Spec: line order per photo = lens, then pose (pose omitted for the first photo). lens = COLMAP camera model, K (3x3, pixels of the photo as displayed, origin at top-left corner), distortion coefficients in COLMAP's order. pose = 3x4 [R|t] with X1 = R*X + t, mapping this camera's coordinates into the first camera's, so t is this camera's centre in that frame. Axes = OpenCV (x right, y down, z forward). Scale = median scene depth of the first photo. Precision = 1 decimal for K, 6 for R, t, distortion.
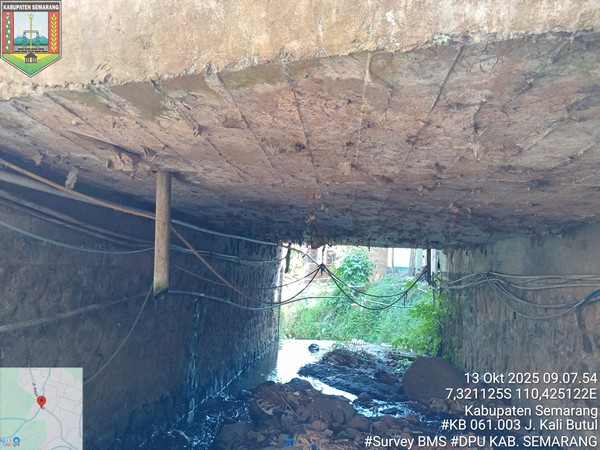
lens RADIAL K [[463.5, 0, 300.0], [0, 463.5, 225.0], [0, 0, 1]] dist [0.029223, -0.008162]
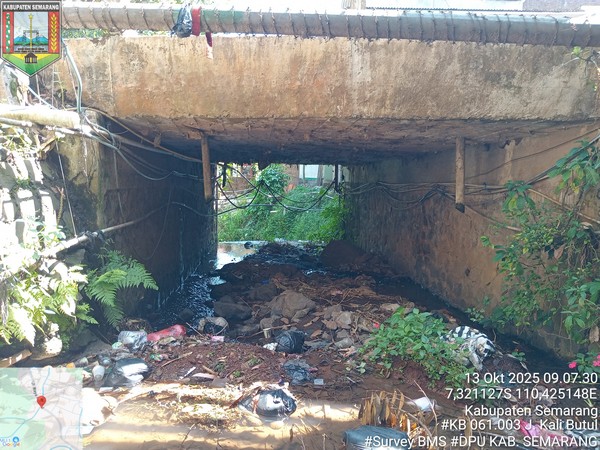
lens RADIAL K [[463.5, 0, 300.0], [0, 463.5, 225.0], [0, 0, 1]] dist [0.029223, -0.008162]
pose [[0.978659, -0.051045, 0.199052, -0.091814], [0.012235, 0.981412, 0.191521, -0.033904], [-0.205128, -0.184998, 0.961092, -0.267025]]
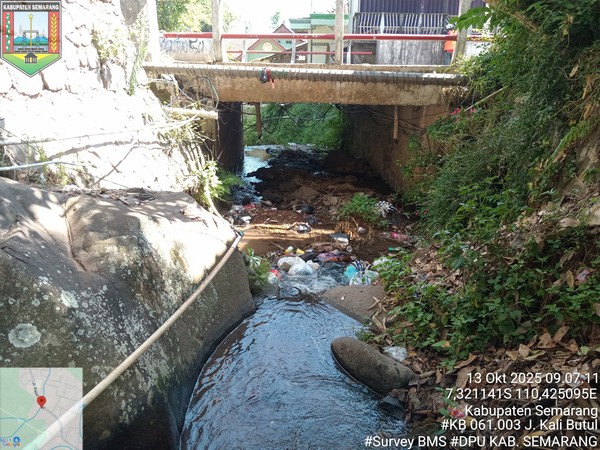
lens RADIAL K [[463.5, 0, 300.0], [0, 463.5, 225.0], [0, 0, 1]] dist [0.029223, -0.008162]
pose [[0.980419, -0.103713, 0.167399, -0.183056], [0.026543, 0.911912, 0.409526, -0.182187], [-0.195126, -0.397064, 0.896809, -0.668713]]
